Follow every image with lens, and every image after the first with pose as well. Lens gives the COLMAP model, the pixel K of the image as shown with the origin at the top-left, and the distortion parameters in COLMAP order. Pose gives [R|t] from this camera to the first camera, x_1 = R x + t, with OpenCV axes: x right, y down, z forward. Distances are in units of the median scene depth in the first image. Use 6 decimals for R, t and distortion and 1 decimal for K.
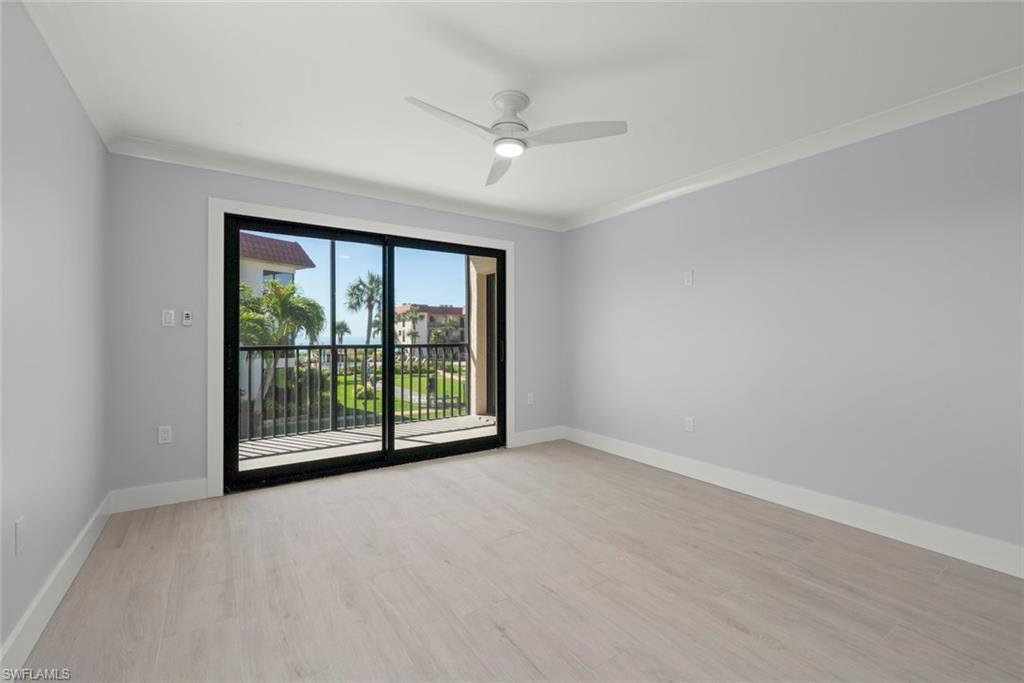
lens RADIAL K [[438.8, 0, 510.3], [0, 438.8, 334.1], [0, 0, 1]] dist [0.001203, 0.000198]
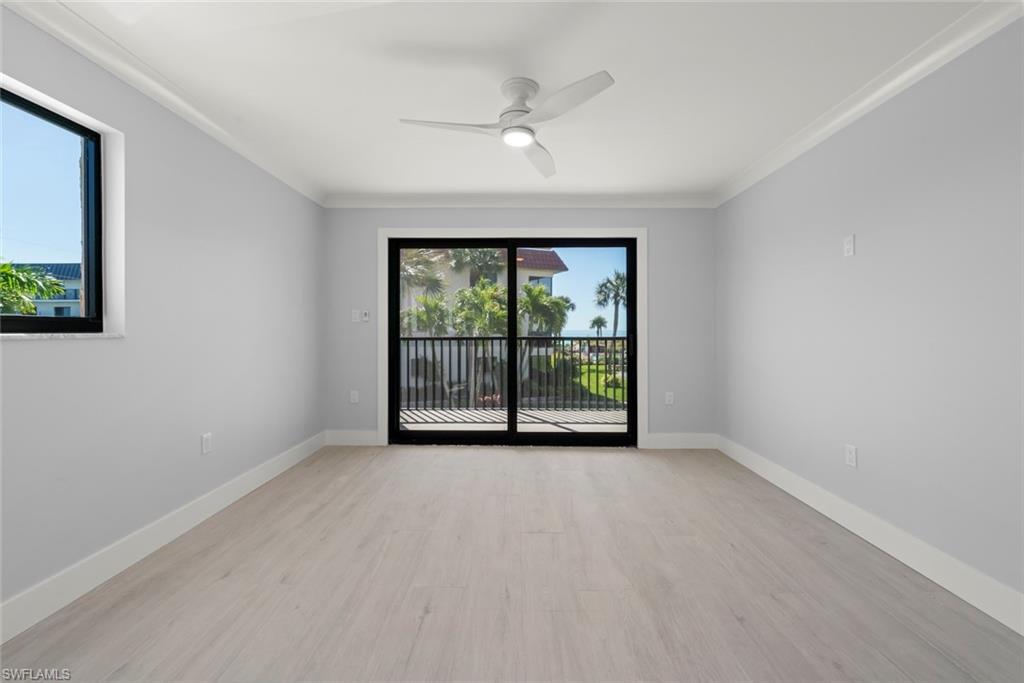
lens RADIAL K [[408.6, 0, 510.4], [0, 408.6, 327.6], [0, 0, 1]] dist [0.000286, 0.000031]
pose [[0.820831, -0.001551, -0.571169, 0.266483], [0.001143, 0.999999, -0.001073, 0.002272], [0.571170, 0.000228, 0.820832, 0.124520]]
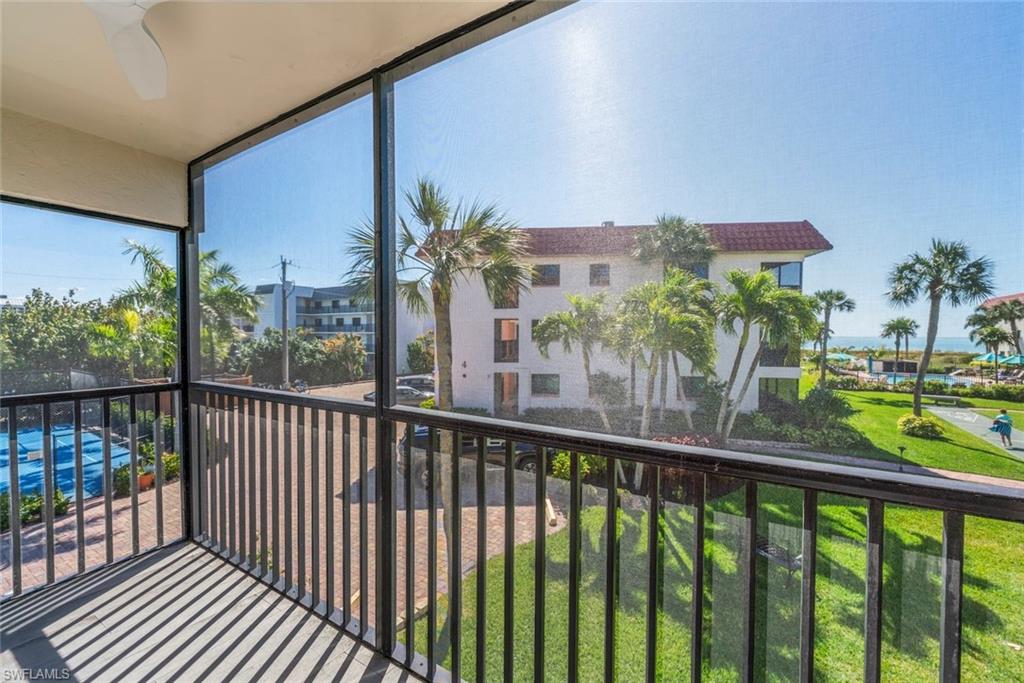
lens RADIAL K [[415.5, 0, 511.7], [0, 415.5, 346.4], [0, 0, 1]] dist [-0.001494, -0.000041]
pose [[0.401782, 0.030010, -0.915243, -0.057471], [-0.002004, 0.999489, 0.031893, -0.036377], [0.915733, -0.010979, 0.401637, 1.147987]]
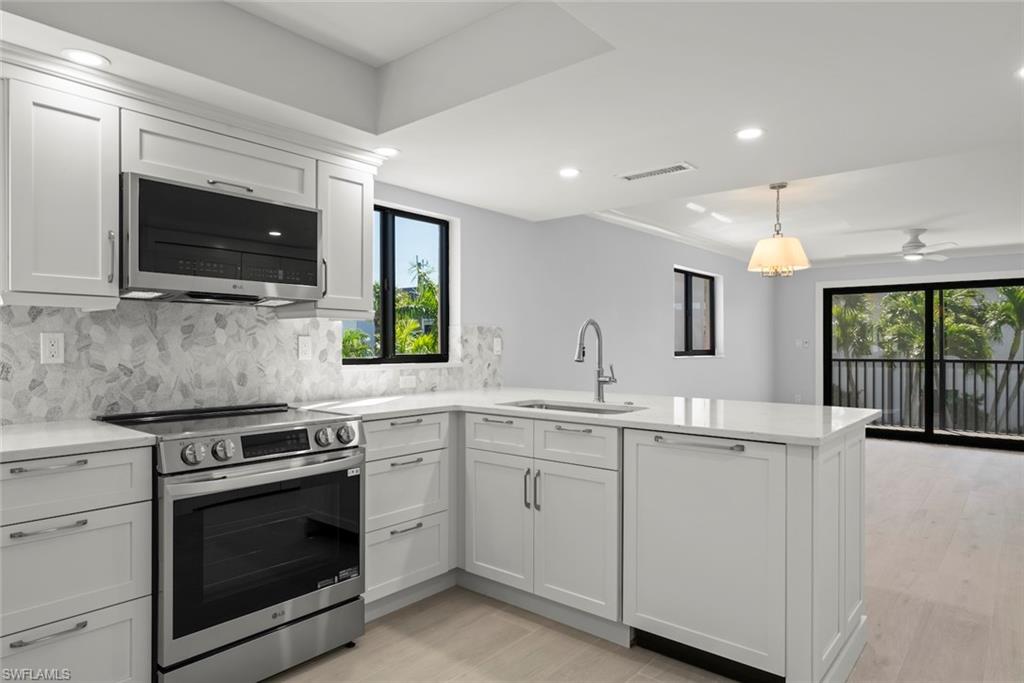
lens RADIAL K [[612.4, 0, 509.3], [0, 612.4, 348.0], [0, 0, 1]] dist [0.004745, 0.001226]
pose [[0.273763, 0.005707, -0.961780, 1.092948], [0.002562, 0.999975, 0.006663, -0.025231], [0.961794, -0.004289, 0.273742, -0.745469]]
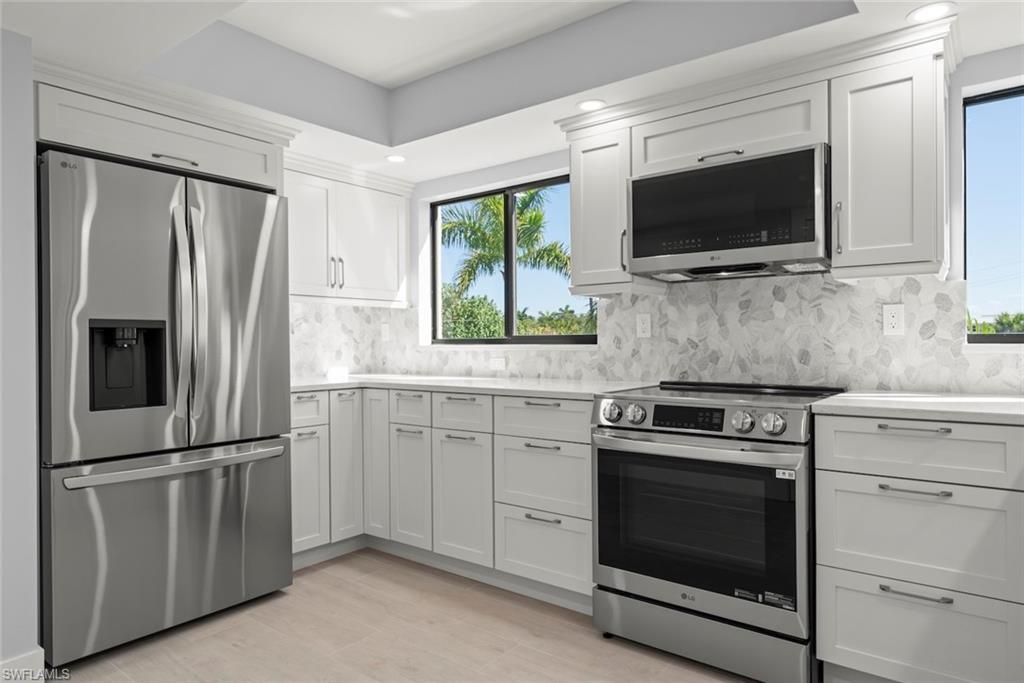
lens RADIAL K [[635.2, 0, 510.9], [0, 635.2, 344.0], [0, 0, 1]] dist [0.008086, 0.000474]
pose [[-0.951053, 0.010438, -0.308853, 0.848475], [0.010873, 0.999941, 0.000315, -0.004552], [0.308838, -0.003059, -0.951110, -0.366527]]
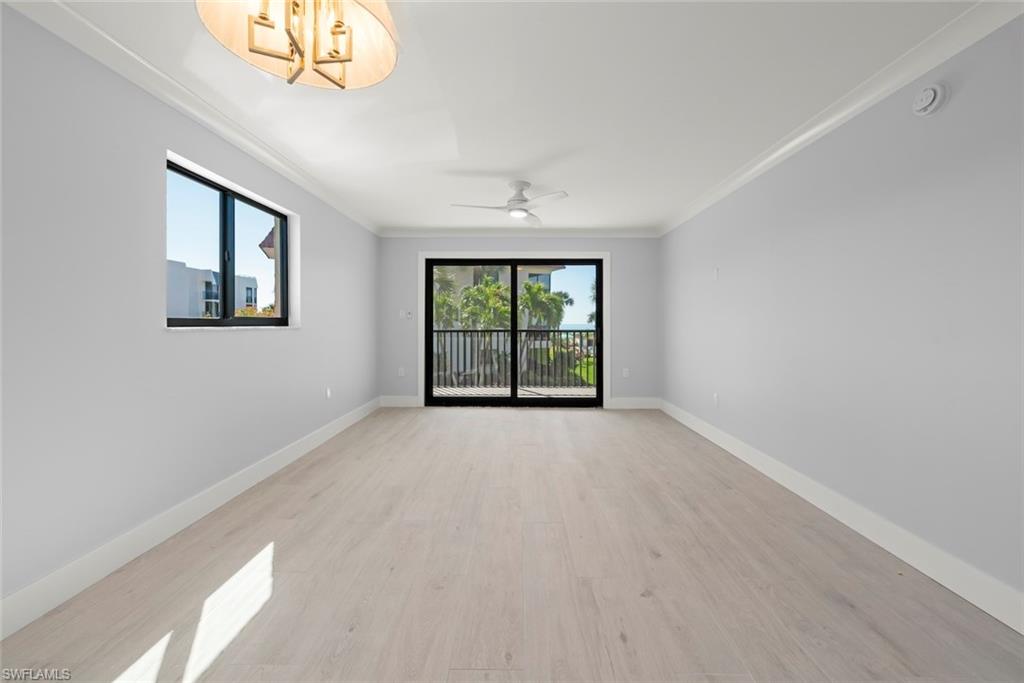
lens RADIAL K [[407.1, 0, 512.4], [0, 407.1, 322.8], [0, 0, 1]] dist [-0.000049, -0.000061]
pose [[0.822840, 0.001027, -0.568272, 0.460058], [0.000248, 0.999998, 0.002167, -0.001021], [0.568273, -0.001924, 0.822838, -0.163704]]
